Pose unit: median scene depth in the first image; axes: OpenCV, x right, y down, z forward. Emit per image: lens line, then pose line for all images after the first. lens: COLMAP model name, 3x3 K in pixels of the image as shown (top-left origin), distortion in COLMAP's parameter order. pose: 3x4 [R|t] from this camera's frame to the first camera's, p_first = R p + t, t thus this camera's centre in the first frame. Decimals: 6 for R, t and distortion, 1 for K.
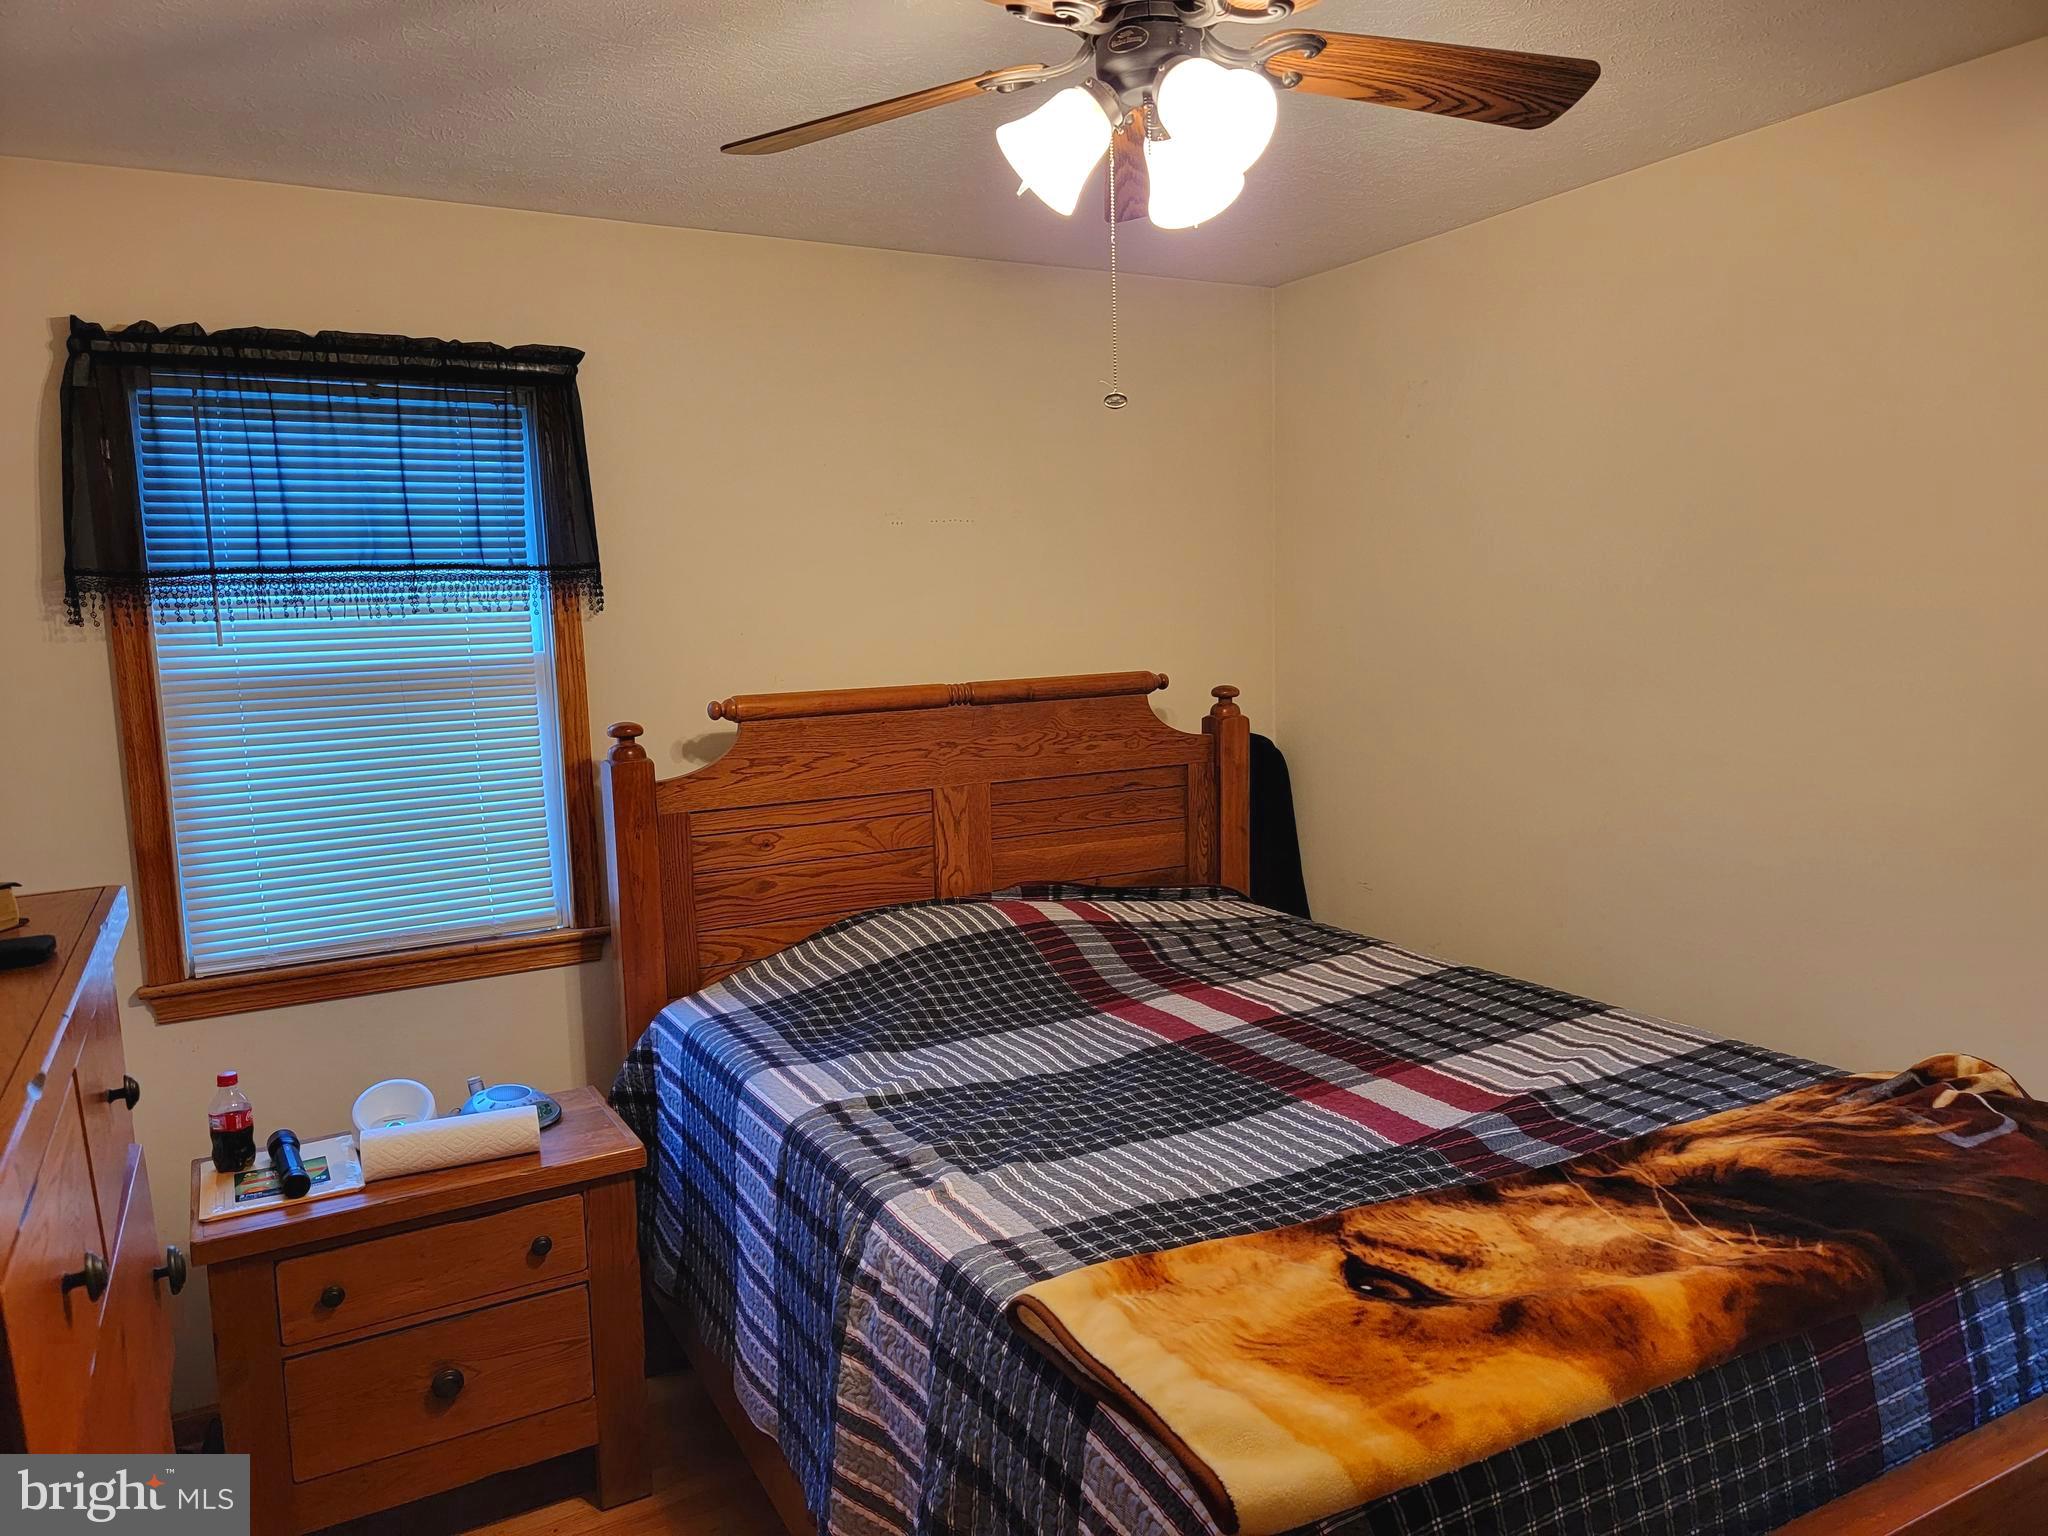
lens RADIAL K [[1433.0, 0, 1022.6], [0, 1433.0, 763.0], [0, 0, 1]] dist [0.057621, -0.032522]
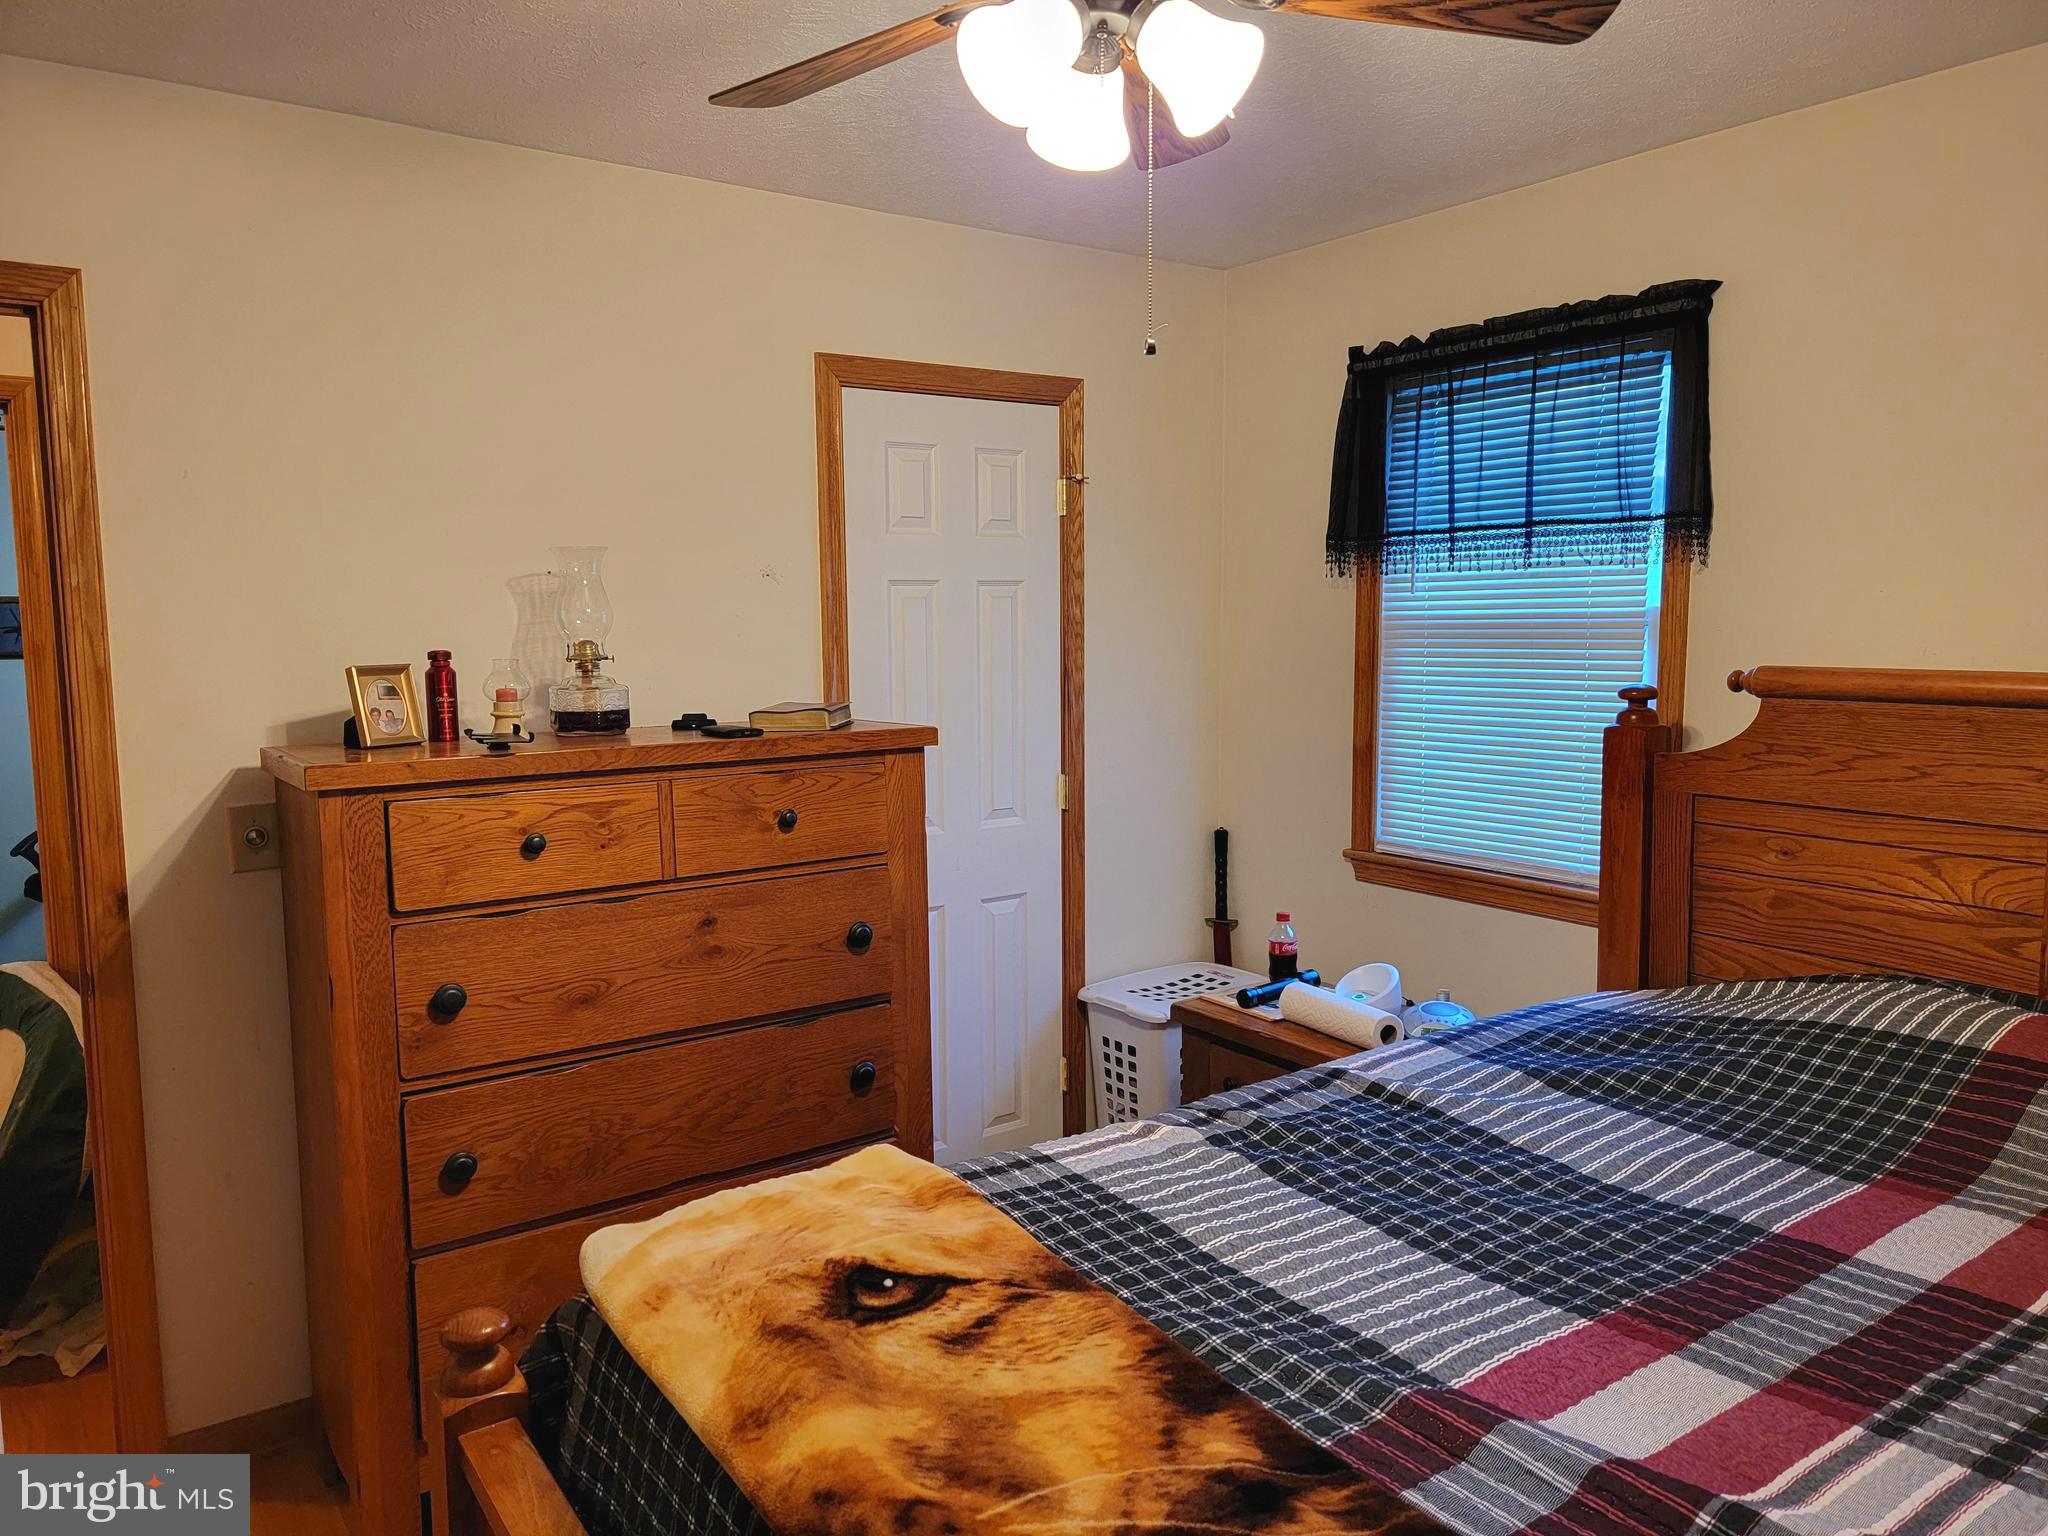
lens RADIAL K [[1433.0, 0, 1015.7], [0, 1433.0, 764.0], [0, 0, 1]] dist [0.057621, -0.032522]
pose [[0.110320, 0.139038, -0.984123, 0.650467], [-0.096216, 0.987010, 0.128660, -0.063683], [0.989228, 0.080494, 0.122265, 0.529841]]
